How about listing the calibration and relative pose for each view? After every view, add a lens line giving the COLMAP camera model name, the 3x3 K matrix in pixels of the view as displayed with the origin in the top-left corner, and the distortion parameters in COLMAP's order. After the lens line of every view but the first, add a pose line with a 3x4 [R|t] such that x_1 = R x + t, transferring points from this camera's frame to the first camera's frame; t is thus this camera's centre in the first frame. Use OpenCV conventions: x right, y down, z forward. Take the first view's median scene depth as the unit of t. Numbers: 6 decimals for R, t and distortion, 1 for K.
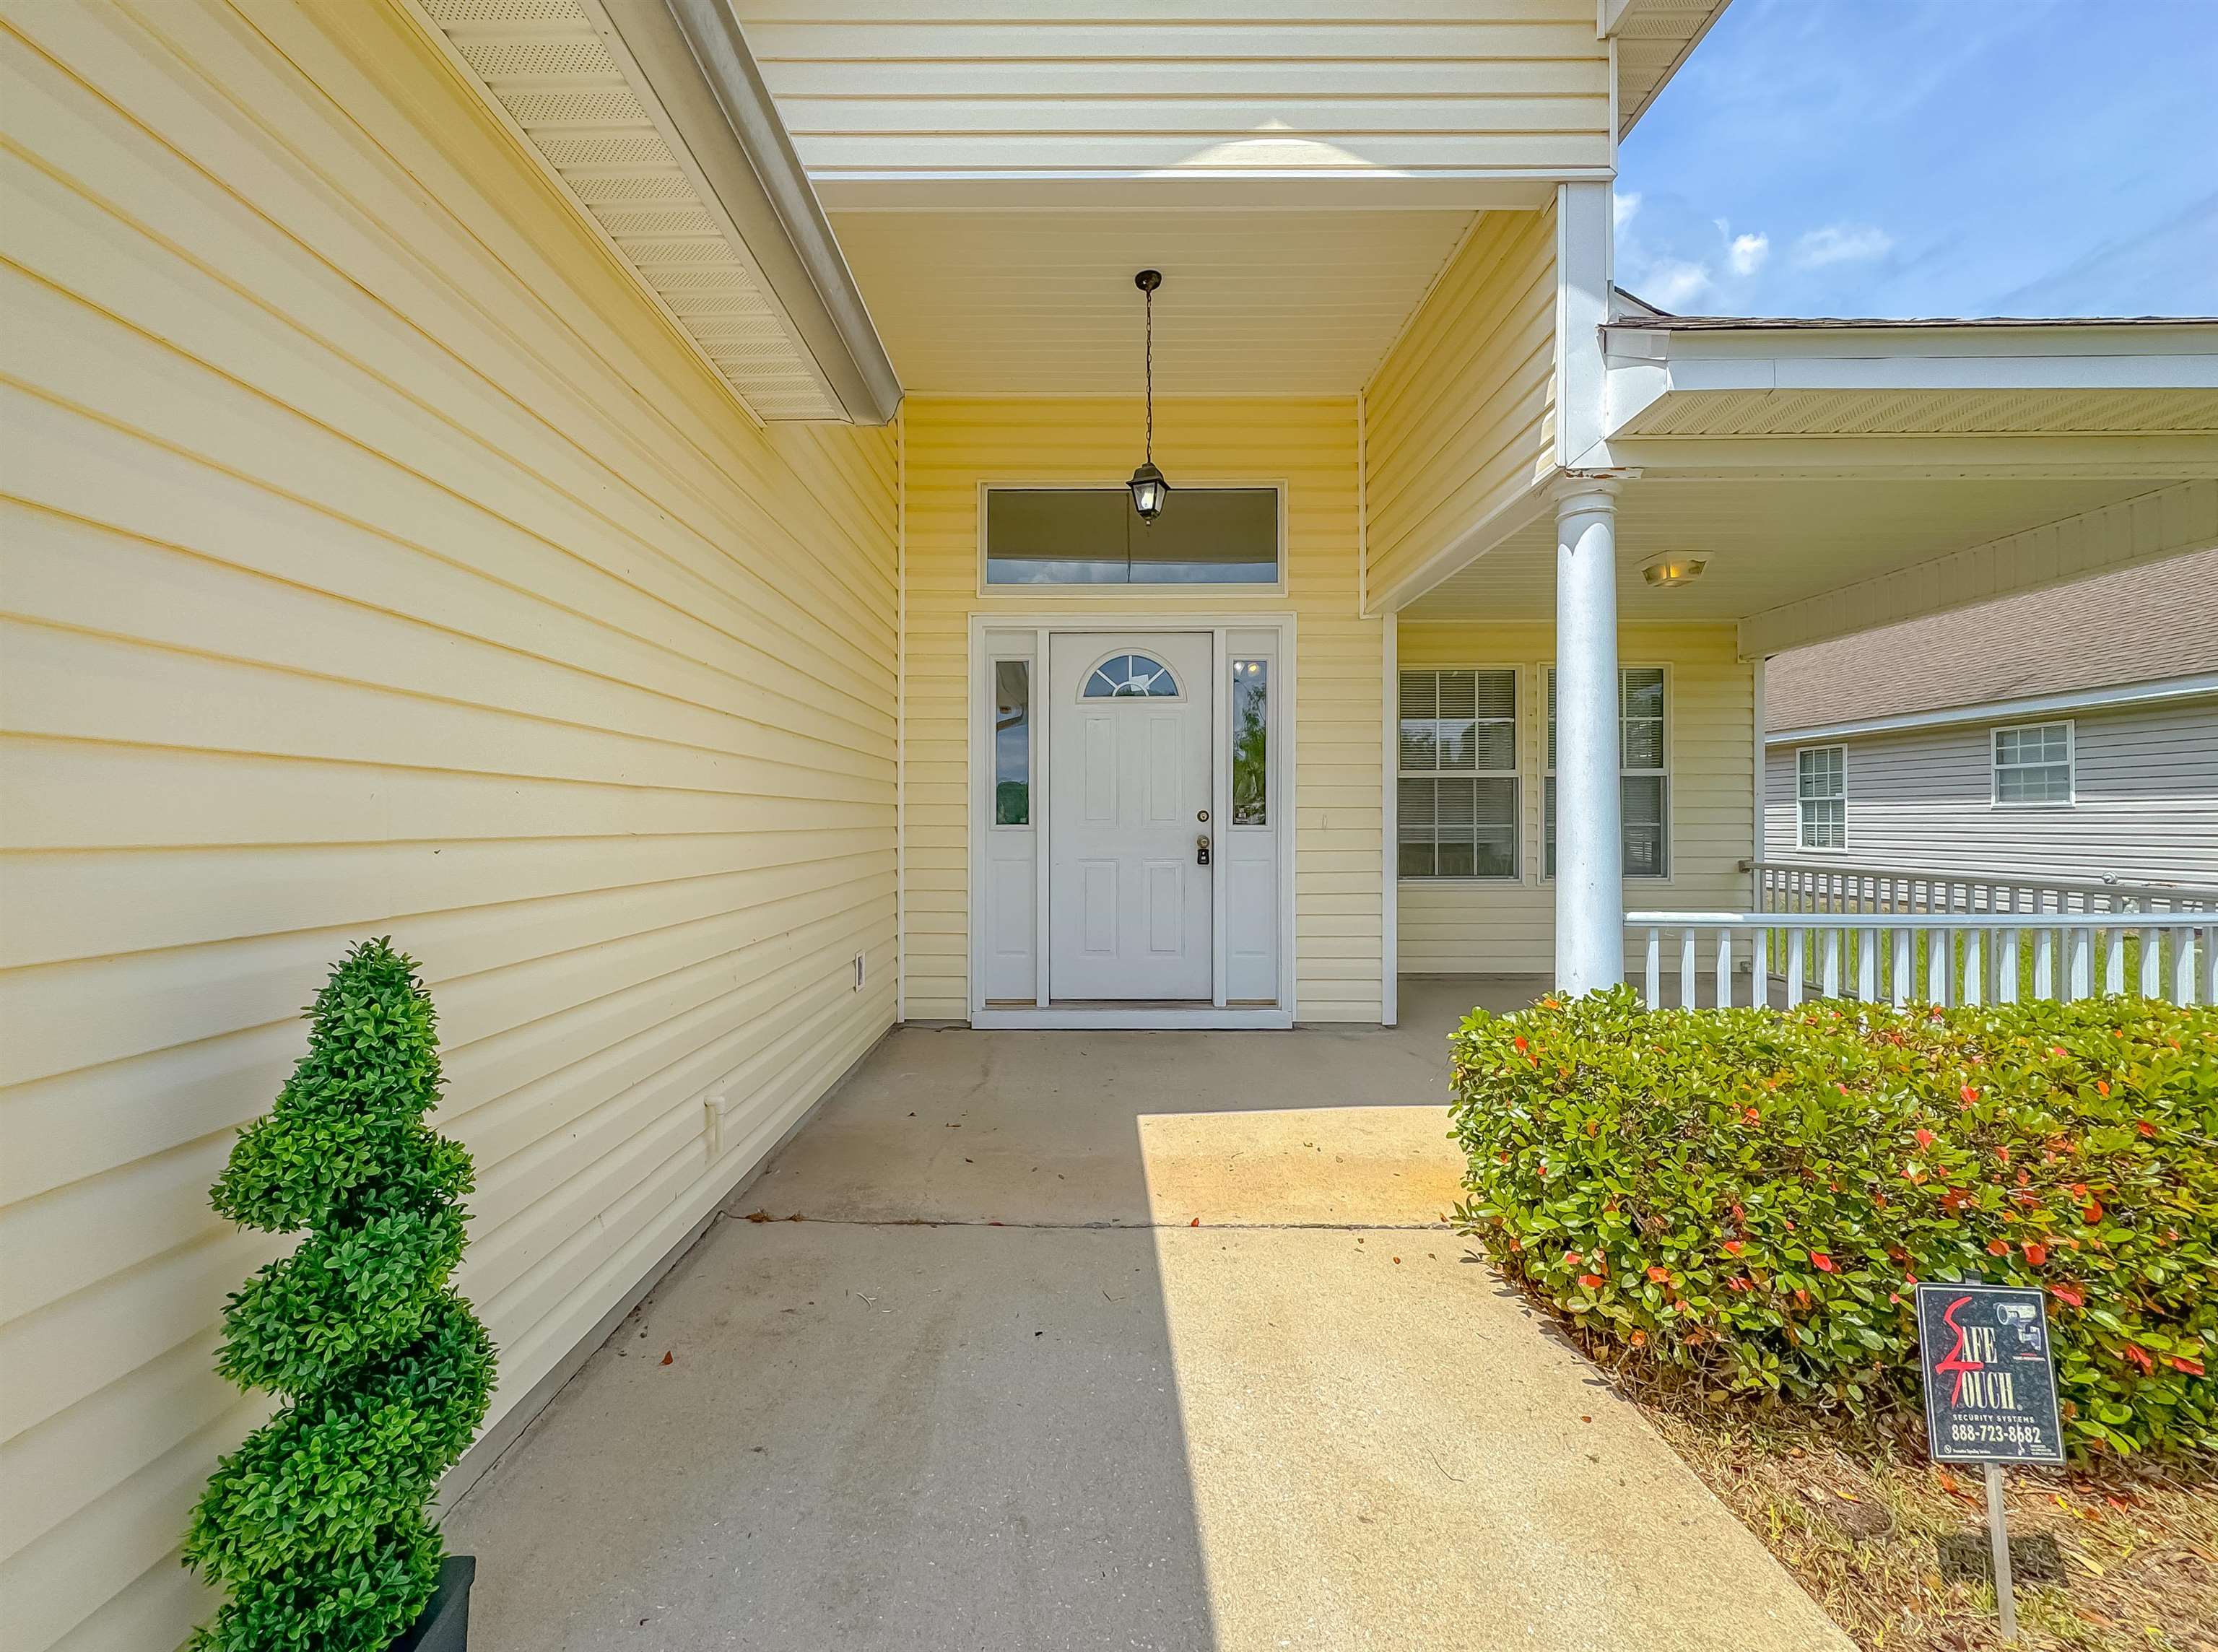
lens RADIAL K [[901.7, 0, 1103.7], [0, 901.7, 817.4], [0, 0, 1]] dist [-0.000321, -0.000296]
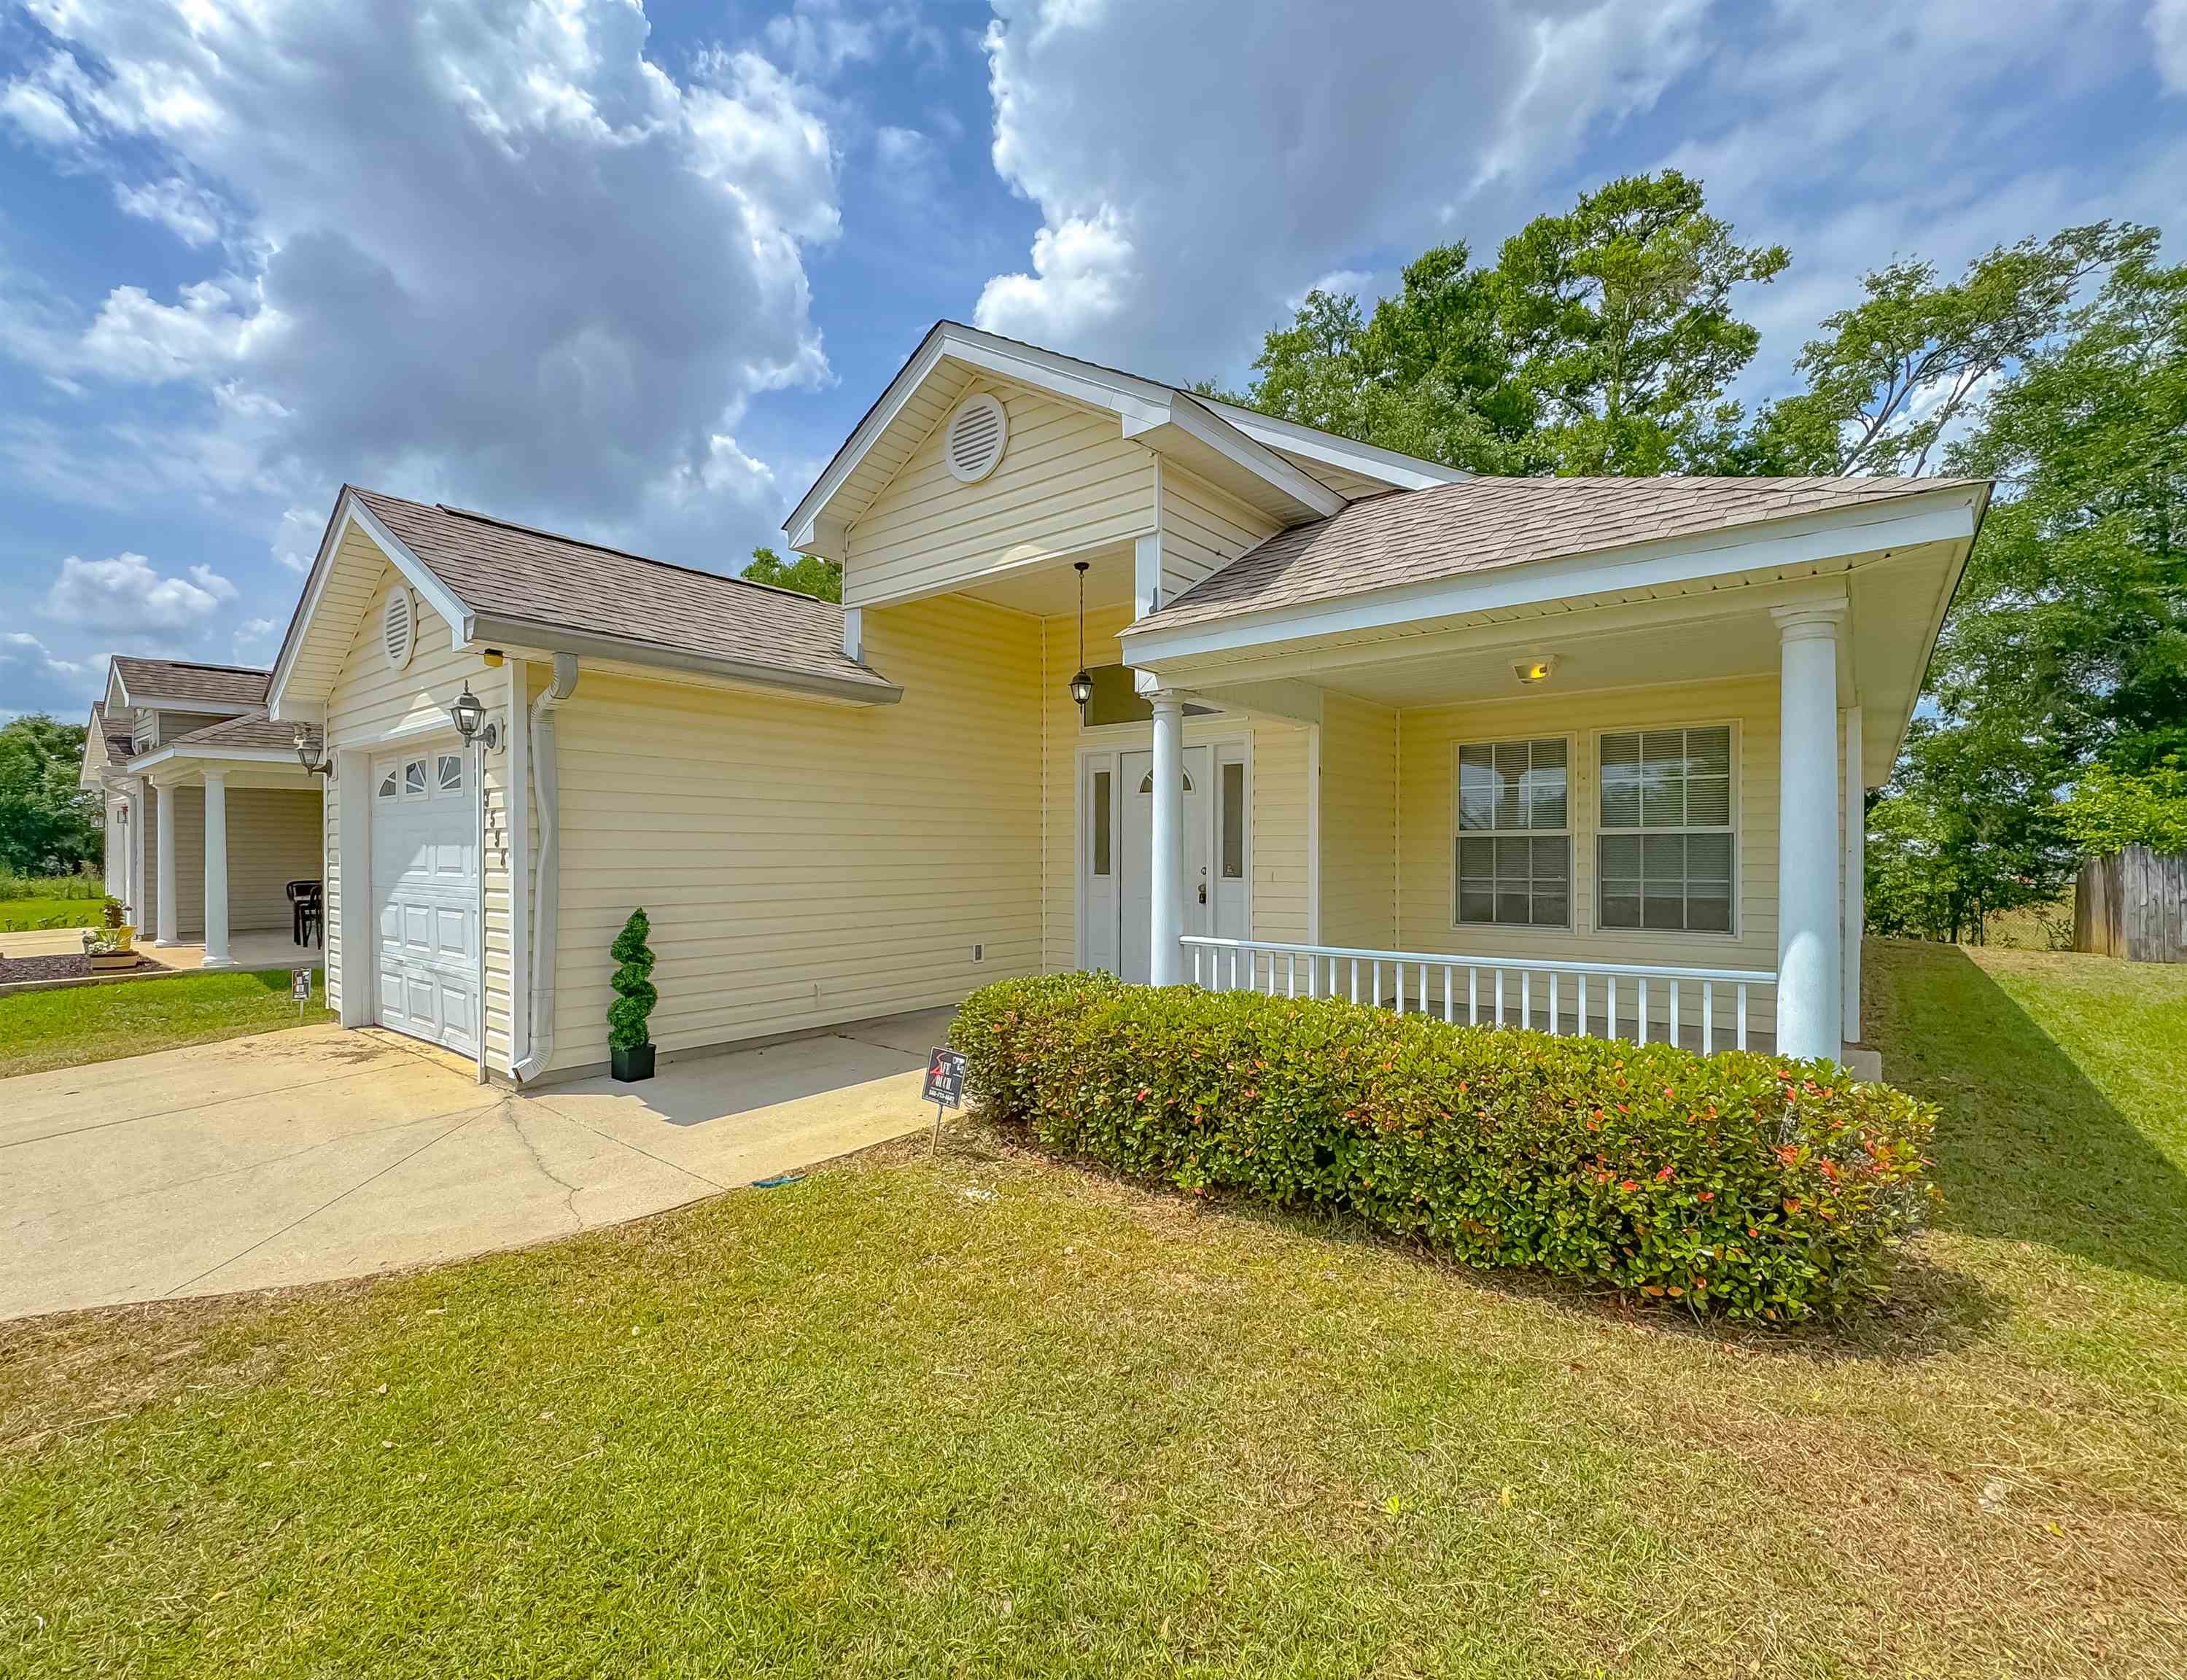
lens RADIAL K [[930.9, 0, 1093.5], [0, 930.9, 840.0], [0, 0, 1]] dist [-0.000770, -0.000246]
pose [[0.787110, -0.008167, -0.616758, 0.911208], [0.002258, 0.999944, -0.010360, -0.037606], [0.616808, 0.006762, 0.787085, -0.313590]]
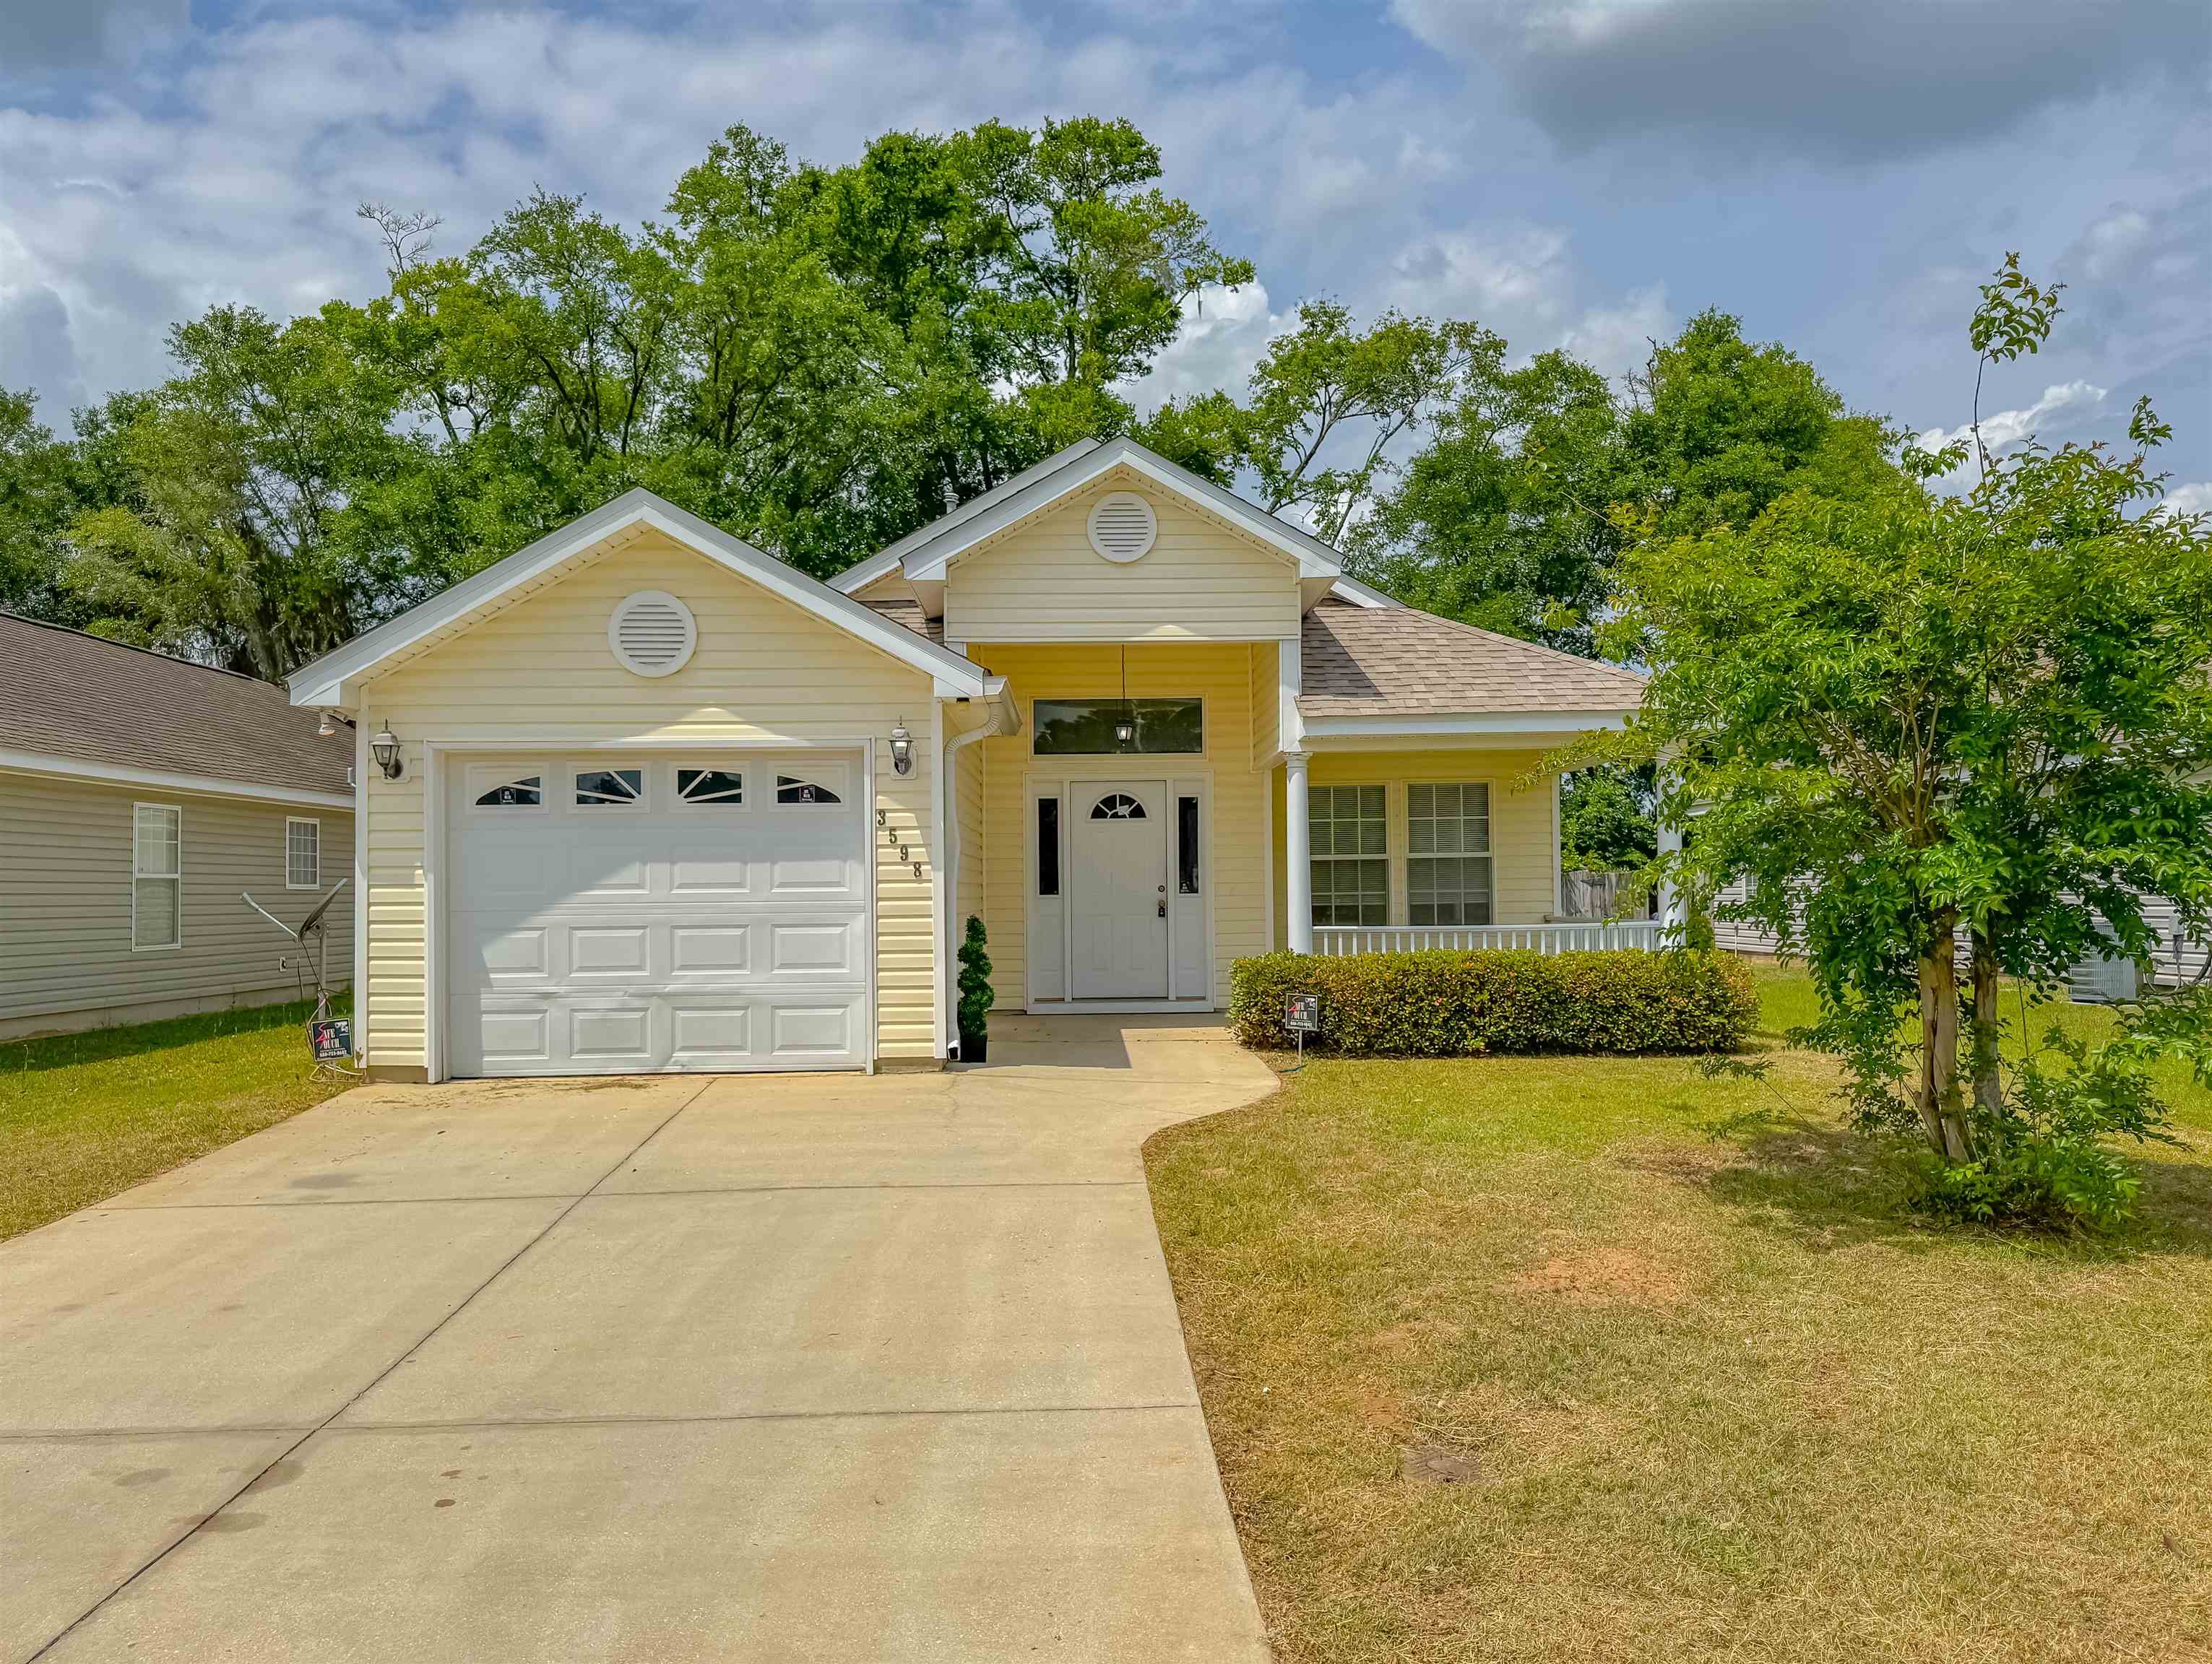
lens RADIAL K [[1499.7, 0, 1106.0], [0, 1499.7, 832.0], [0, 0, 1]] dist [0.058224, 0.000289]
pose [[0.999919, -0.011291, 0.005941, -0.009773], [0.011498, 0.999282, -0.036102, -0.007087], [-0.005529, 0.036168, 0.999330, -1.830739]]
